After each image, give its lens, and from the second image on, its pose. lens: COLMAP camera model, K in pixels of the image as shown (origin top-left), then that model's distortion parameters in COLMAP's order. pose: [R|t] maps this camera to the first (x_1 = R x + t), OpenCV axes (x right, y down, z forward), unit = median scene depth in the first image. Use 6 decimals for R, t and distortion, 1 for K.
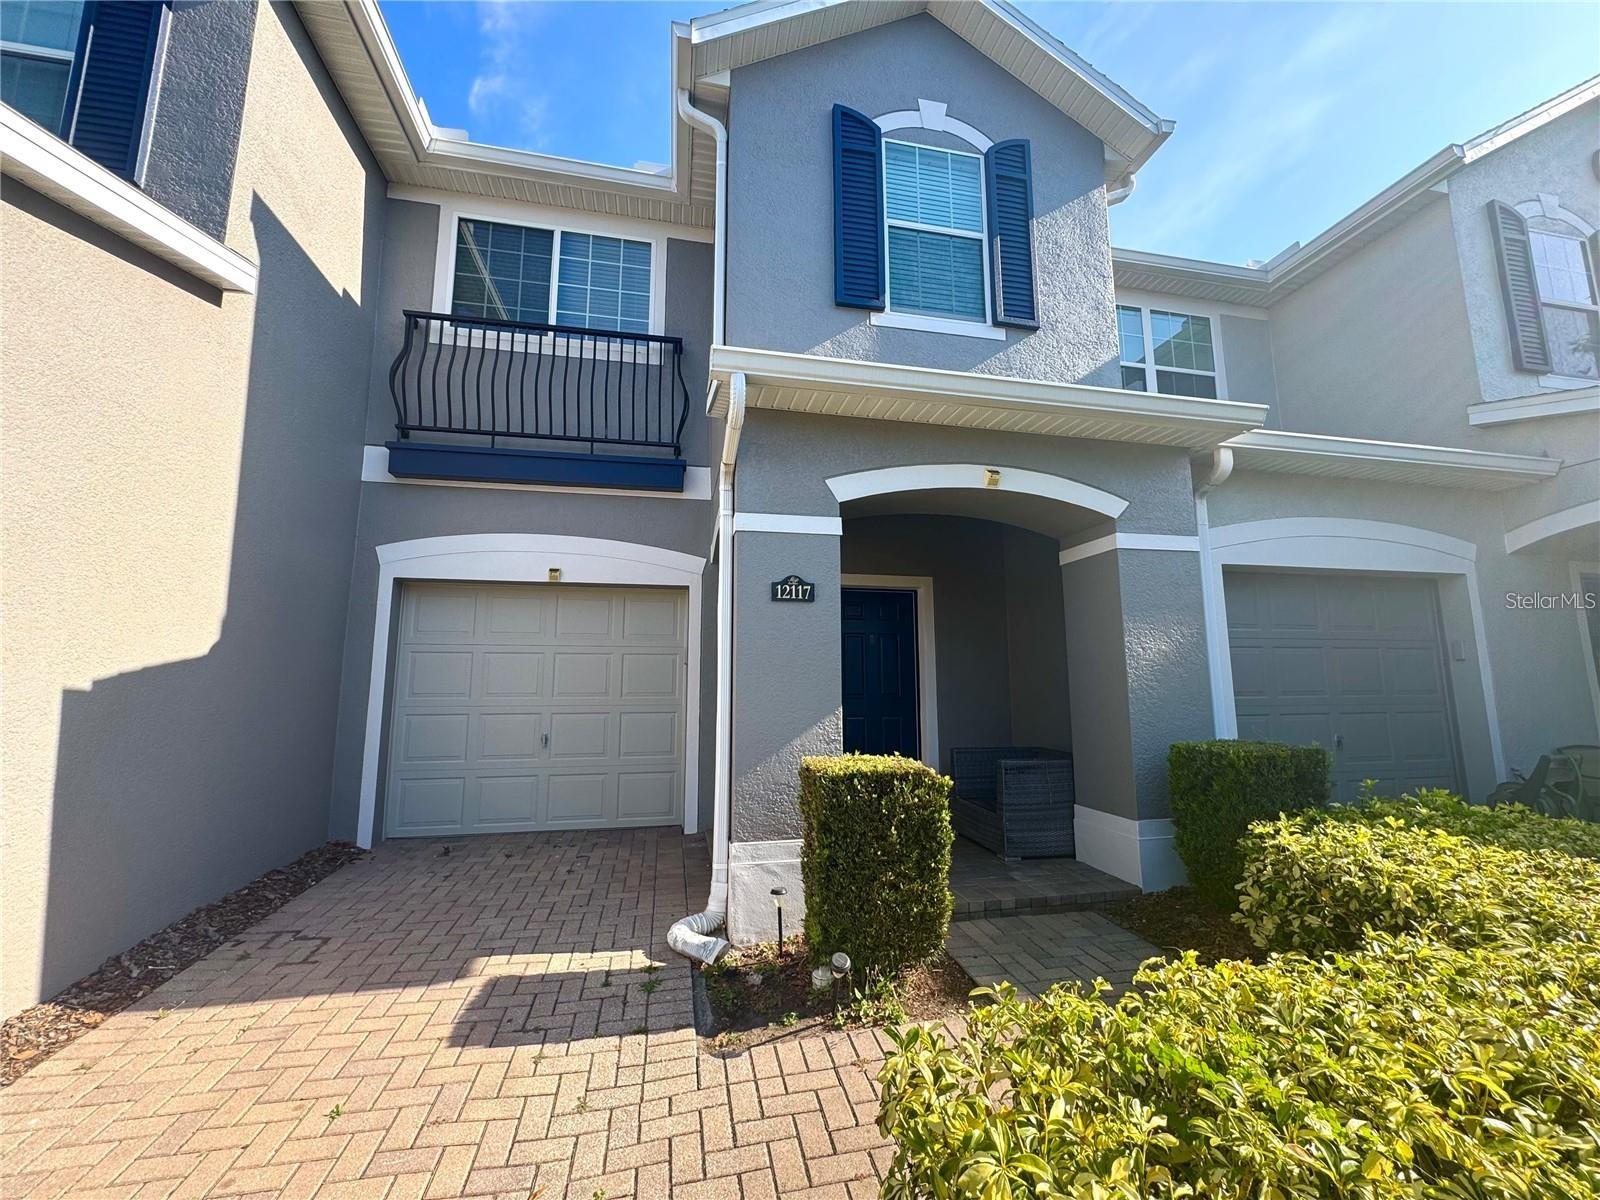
lens RADIAL K [[638.5, 0, 798.2], [0, 638.5, 599.2], [0, 0, 1]] dist [-0.003927, 0.000559]
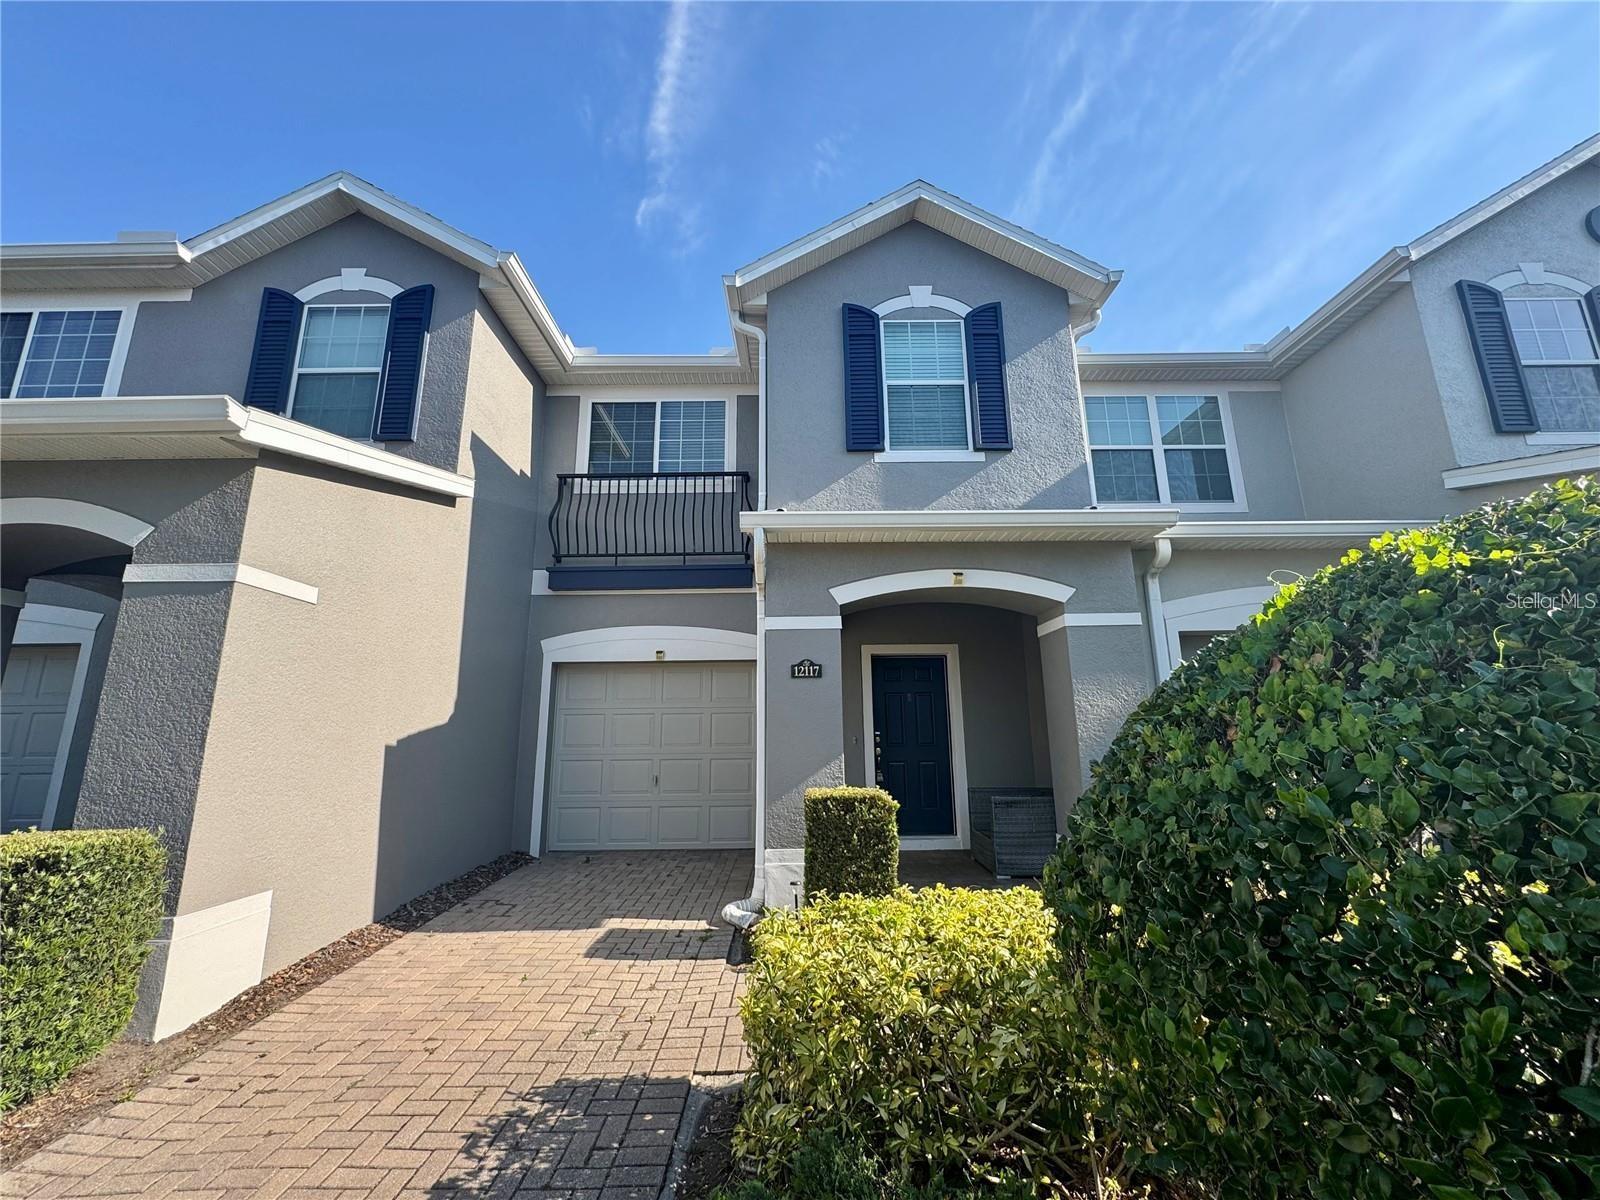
lens RADIAL K [[638.5, 0, 799.0], [0, 638.5, 599.8], [0, 0, 1]] dist [-0.003927, 0.000559]
pose [[0.979667, -0.050451, -0.194183, 0.199043], [0.036275, 0.996457, -0.075881, -0.047854], [0.197323, 0.067294, 0.978026, -0.309105]]
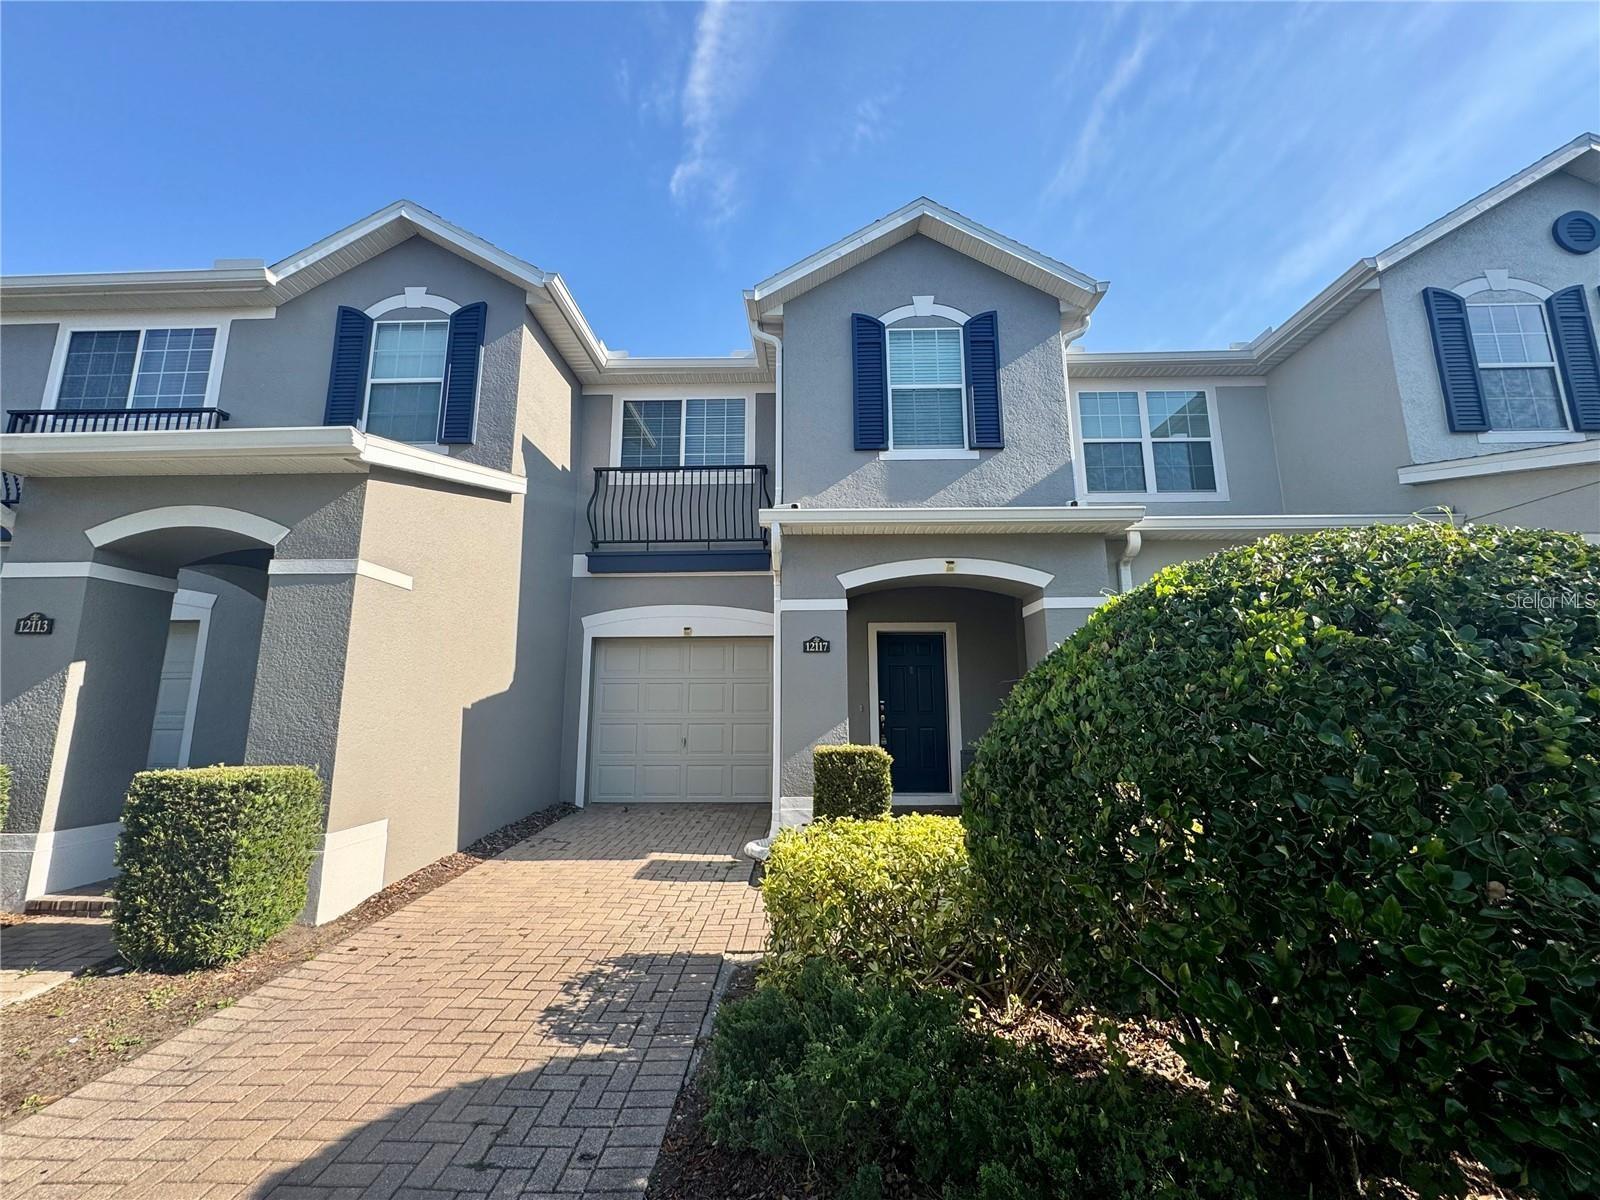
lens RADIAL K [[638.5, 0, 799.0], [0, 638.5, 600.2], [0, 0, 1]] dist [-0.003927, 0.000559]
pose [[0.974053, -0.039429, -0.222858, 0.244497], [0.032366, 0.998854, -0.035261, -0.057054], [0.223993, 0.027133, 0.974213, -0.471421]]
